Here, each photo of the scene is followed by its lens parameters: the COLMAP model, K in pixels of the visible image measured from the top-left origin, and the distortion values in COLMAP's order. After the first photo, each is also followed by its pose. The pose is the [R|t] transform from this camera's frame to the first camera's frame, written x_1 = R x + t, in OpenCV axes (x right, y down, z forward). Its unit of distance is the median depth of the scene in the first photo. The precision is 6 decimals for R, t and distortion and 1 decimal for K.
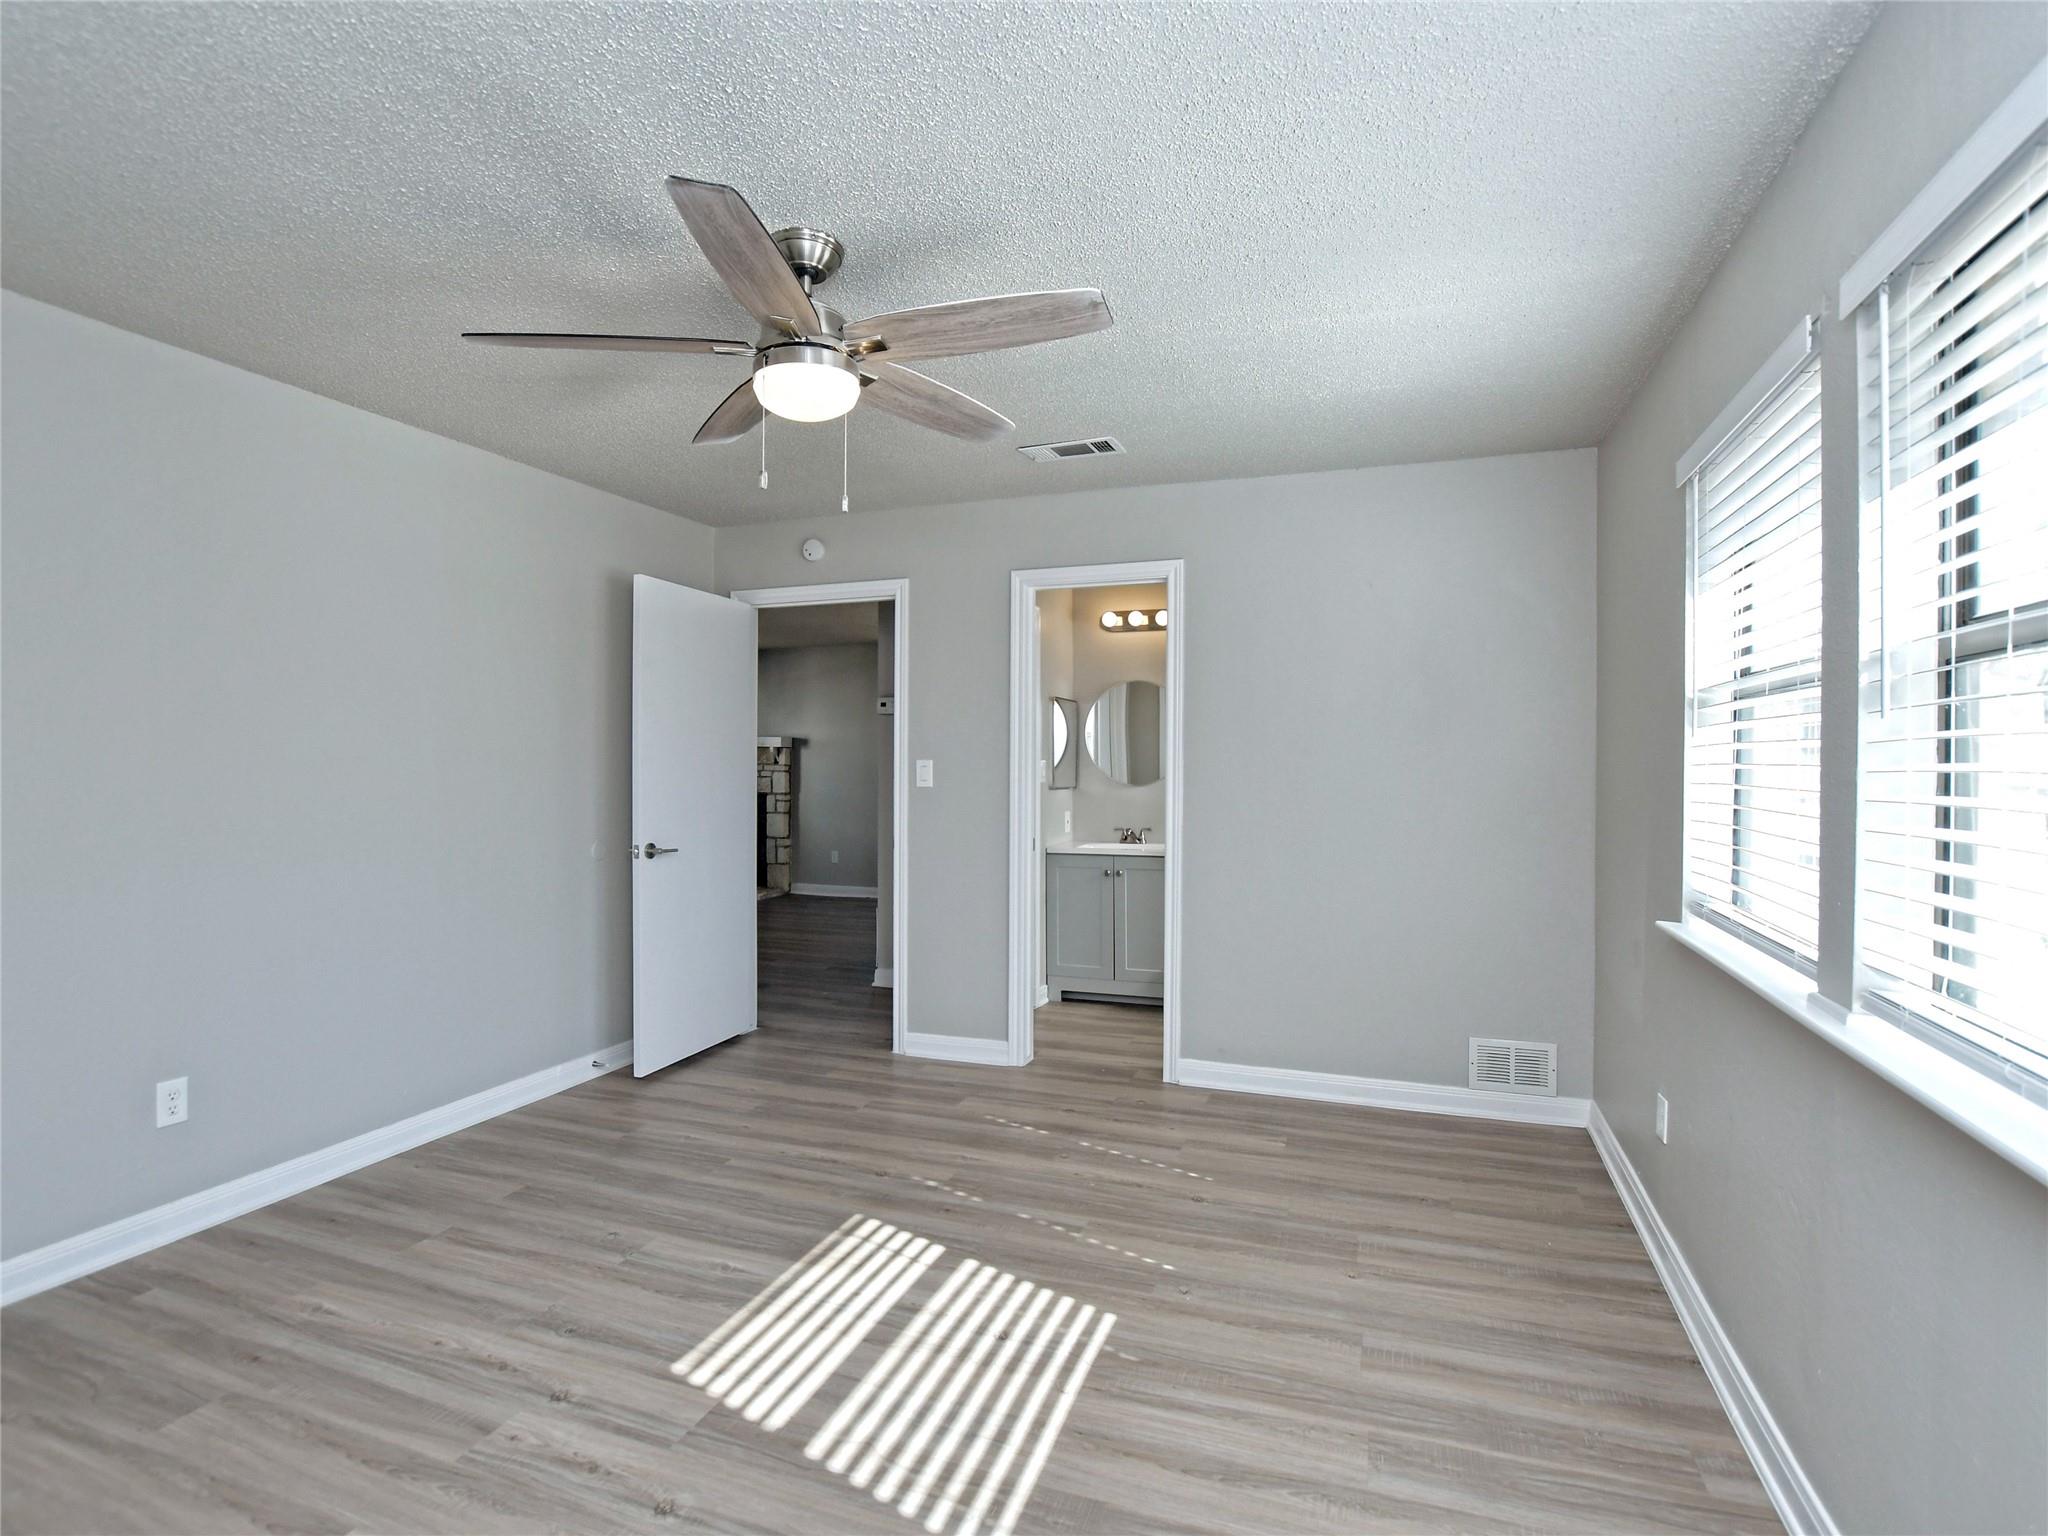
lens RADIAL K [[1013.1, 0, 1027.5], [0, 1013.1, 762.6], [0, 0, 1]] dist [-0.024061, 0.000527]
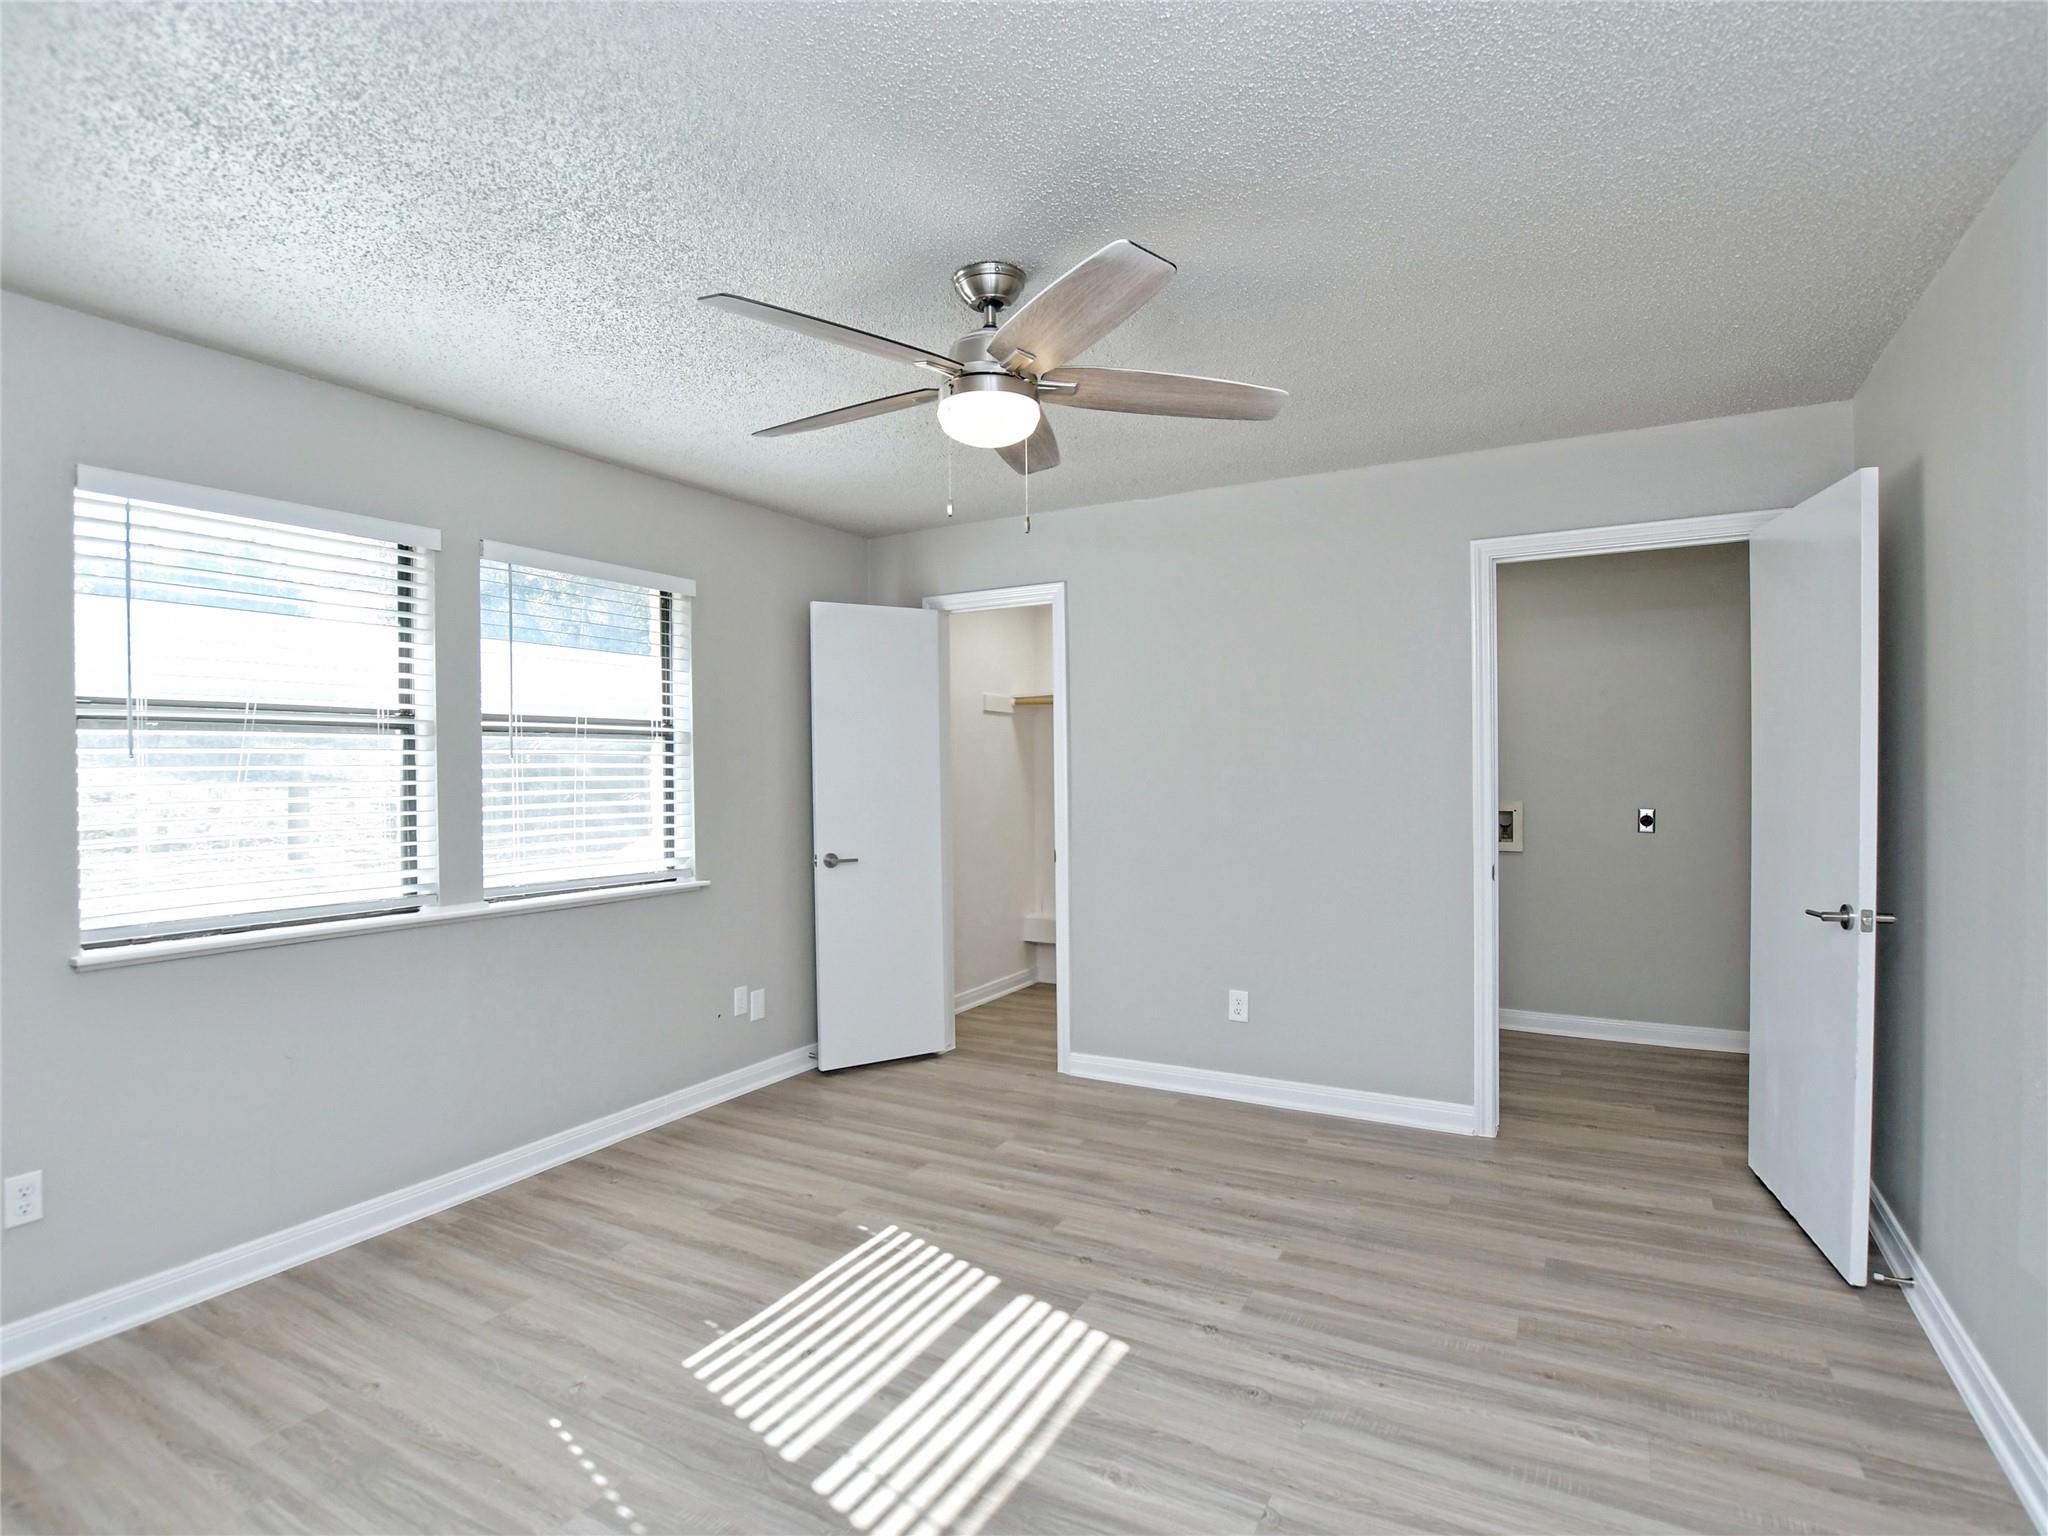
lens RADIAL K [[1013.1, 0, 1026.9], [0, 1013.1, 772.2], [0, 0, 1]] dist [-0.024061, 0.000527]
pose [[-0.987845, 0.001778, 0.155430, -0.392967], [0.002972, 0.999968, 0.007450, -0.013098], [-0.155412, 0.007821, -0.987819, 1.936989]]
